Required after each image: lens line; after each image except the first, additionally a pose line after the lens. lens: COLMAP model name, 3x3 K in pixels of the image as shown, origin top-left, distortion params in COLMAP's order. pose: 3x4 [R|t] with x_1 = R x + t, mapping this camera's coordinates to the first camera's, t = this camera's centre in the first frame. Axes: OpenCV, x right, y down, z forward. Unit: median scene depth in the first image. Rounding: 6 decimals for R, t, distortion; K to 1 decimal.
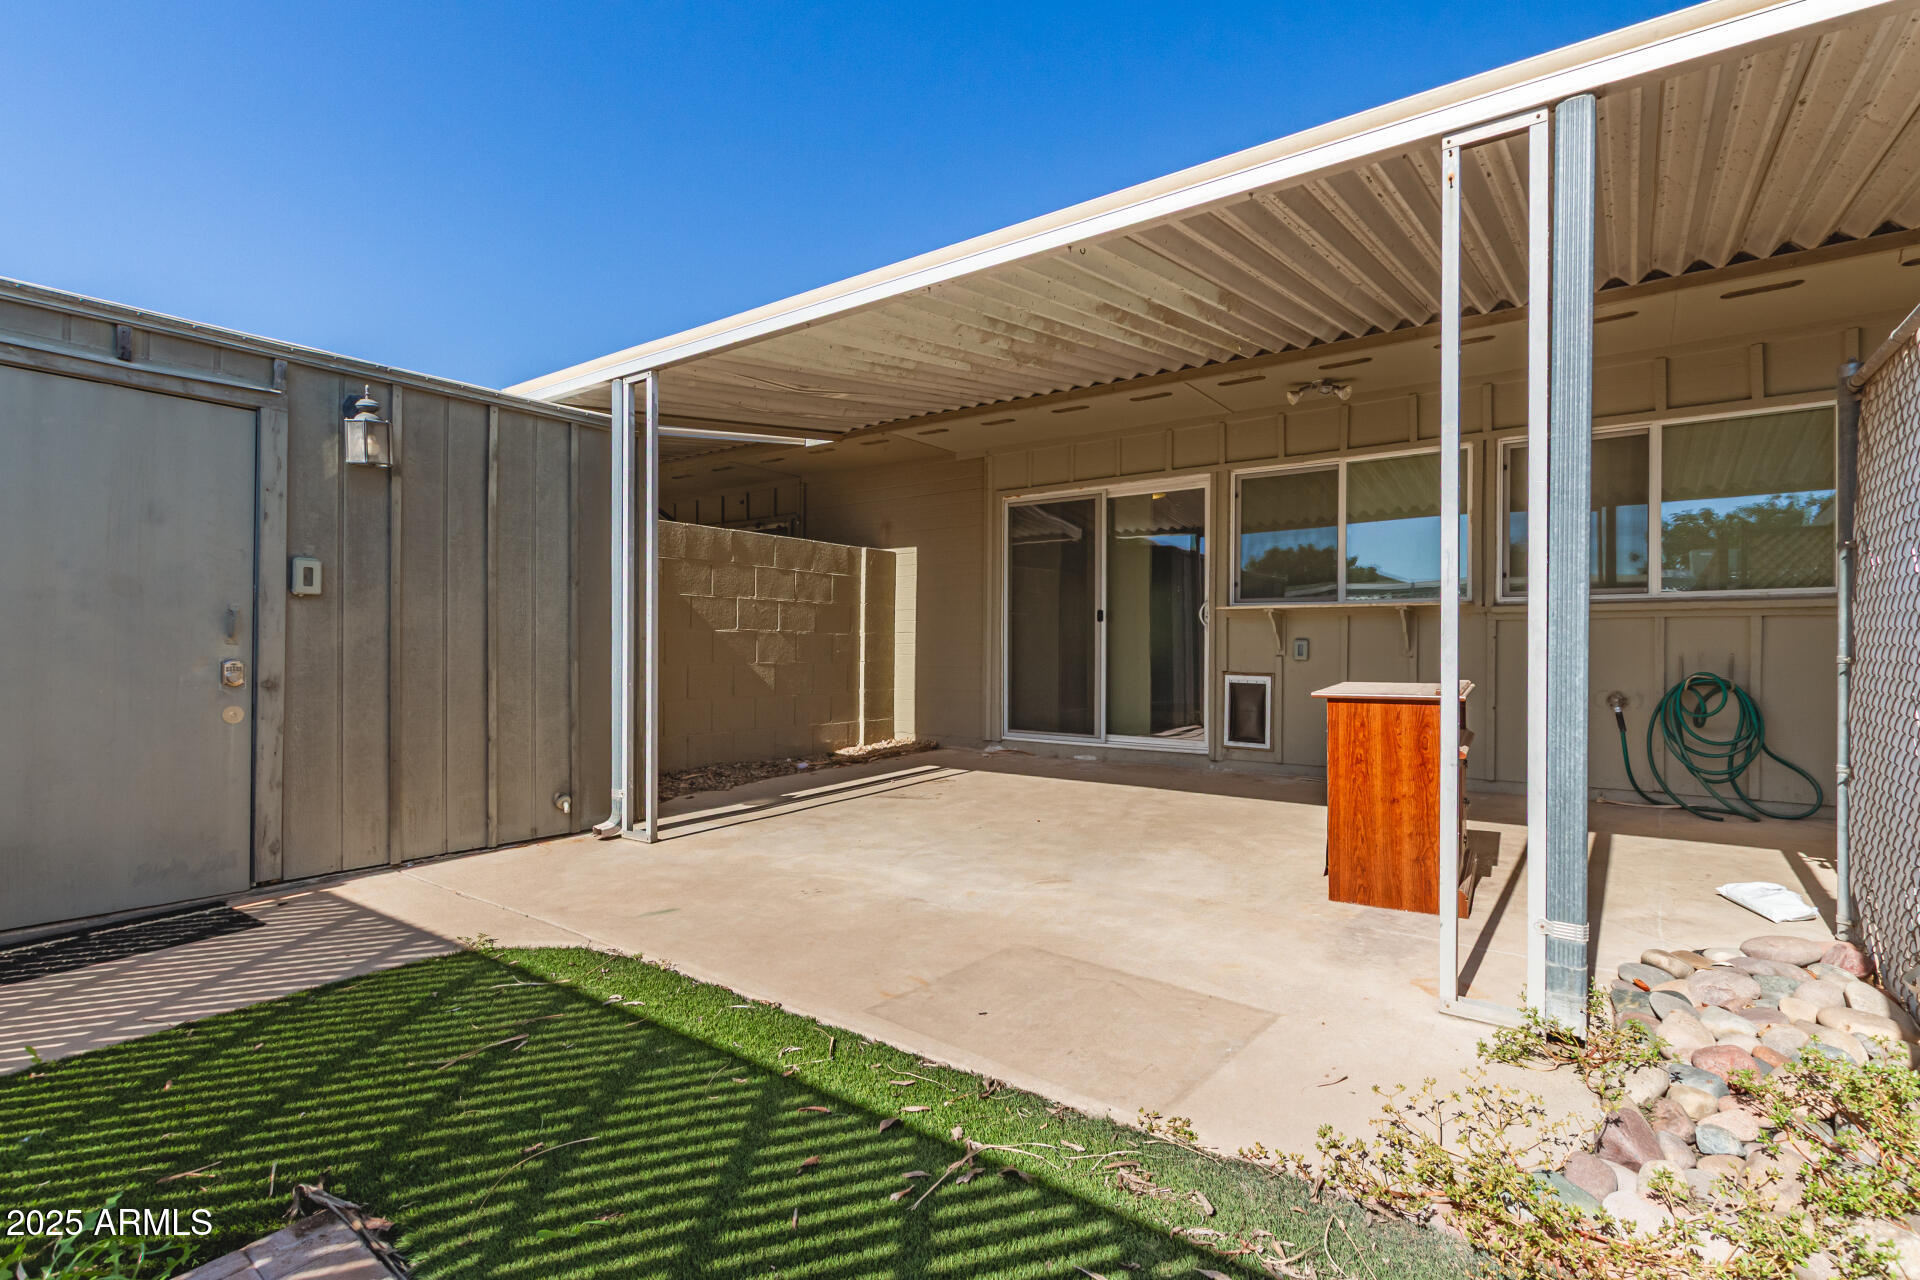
lens RADIAL K [[952.1, 0, 967.1], [0, 952.1, 649.3], [0, 0, 1]] dist [-0.000240, -0.001939]
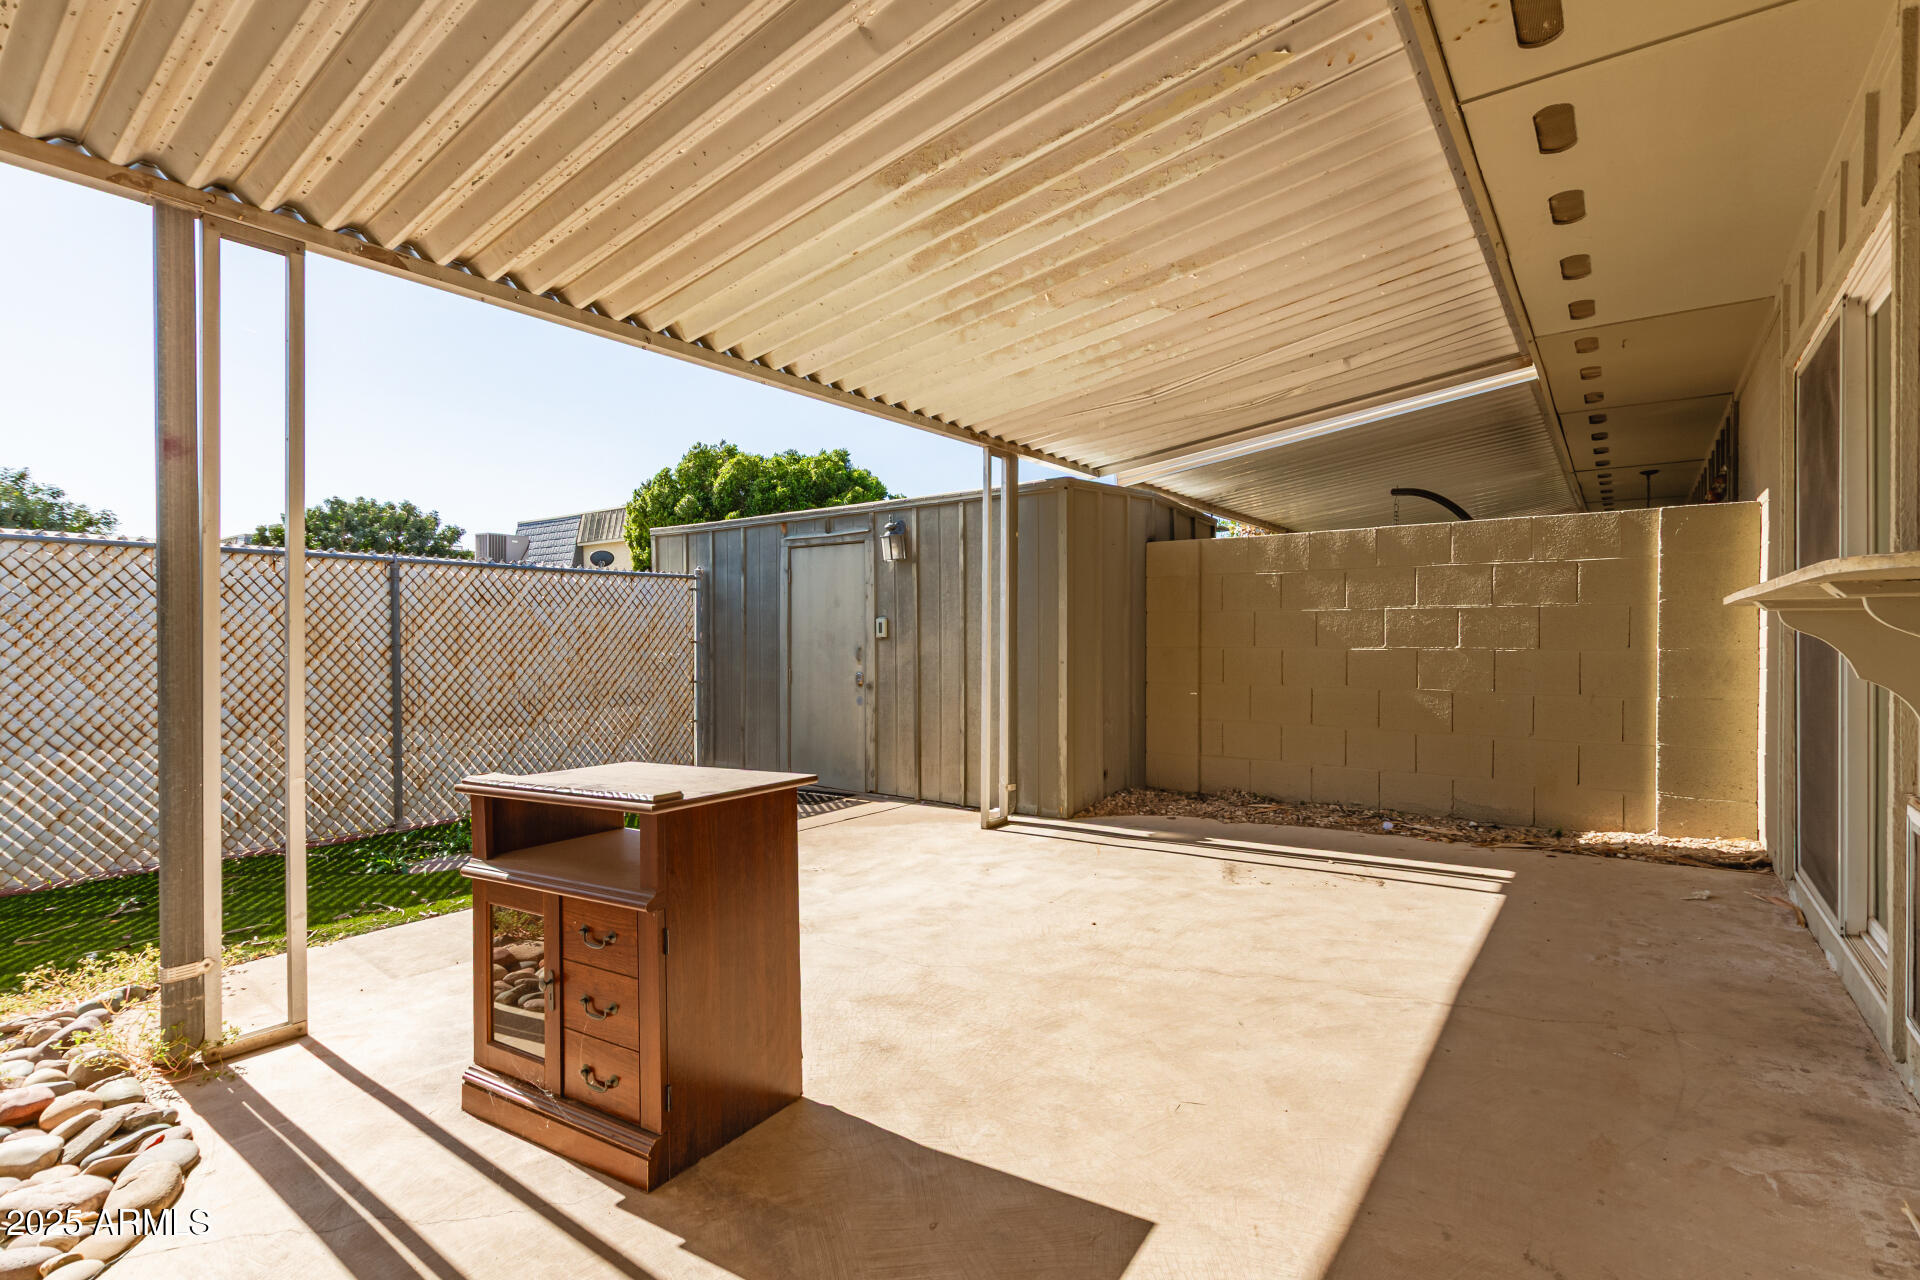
lens RADIAL K [[887.2, 0, 953.8], [0, 887.2, 647.1], [0, 0, 1]] dist [-0.003980, -0.000945]
pose [[-0.048886, 0.005318, -0.998790, 0.910039], [0.002741, 0.999983, 0.005190, -0.043664], [0.998801, -0.002484, -0.048900, 1.119785]]
